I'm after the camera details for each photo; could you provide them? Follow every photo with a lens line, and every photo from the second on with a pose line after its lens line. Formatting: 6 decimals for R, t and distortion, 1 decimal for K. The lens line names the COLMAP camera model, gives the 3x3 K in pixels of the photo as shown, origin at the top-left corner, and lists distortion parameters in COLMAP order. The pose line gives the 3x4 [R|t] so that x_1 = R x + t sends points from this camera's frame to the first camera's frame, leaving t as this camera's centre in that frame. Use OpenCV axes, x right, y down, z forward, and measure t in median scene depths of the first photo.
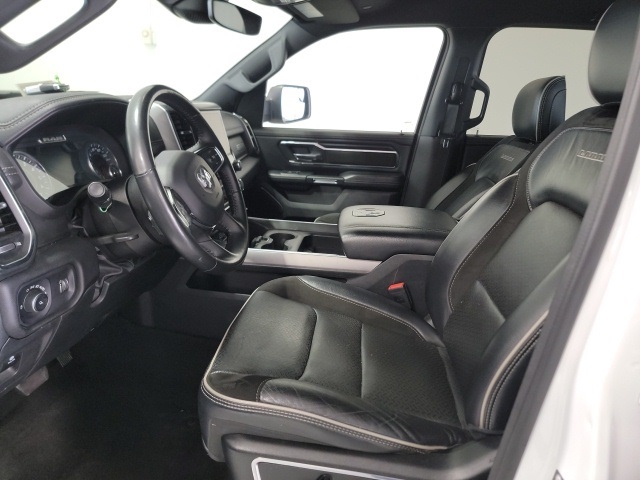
lens RADIAL K [[444.4, 0, 320.0], [0, 444.4, 240.0], [0, 0, 1]] dist [0.041471, 0.000202]
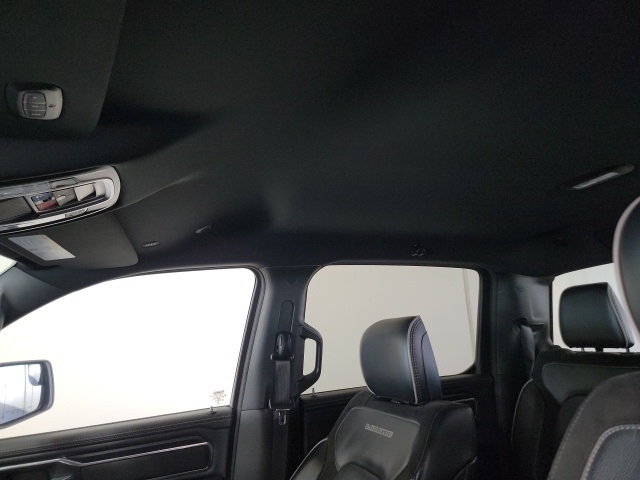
lens RADIAL K [[444.4, 0, 320.0], [0, 444.4, 240.0], [0, 0, 1]] dist [0.041471, 0.000202]
pose [[0.874442, -0.010513, 0.485016, 0.001214], [0.246043, 0.871255, -0.424709, -0.147935], [-0.418108, 0.490719, 0.764448, 0.317145]]
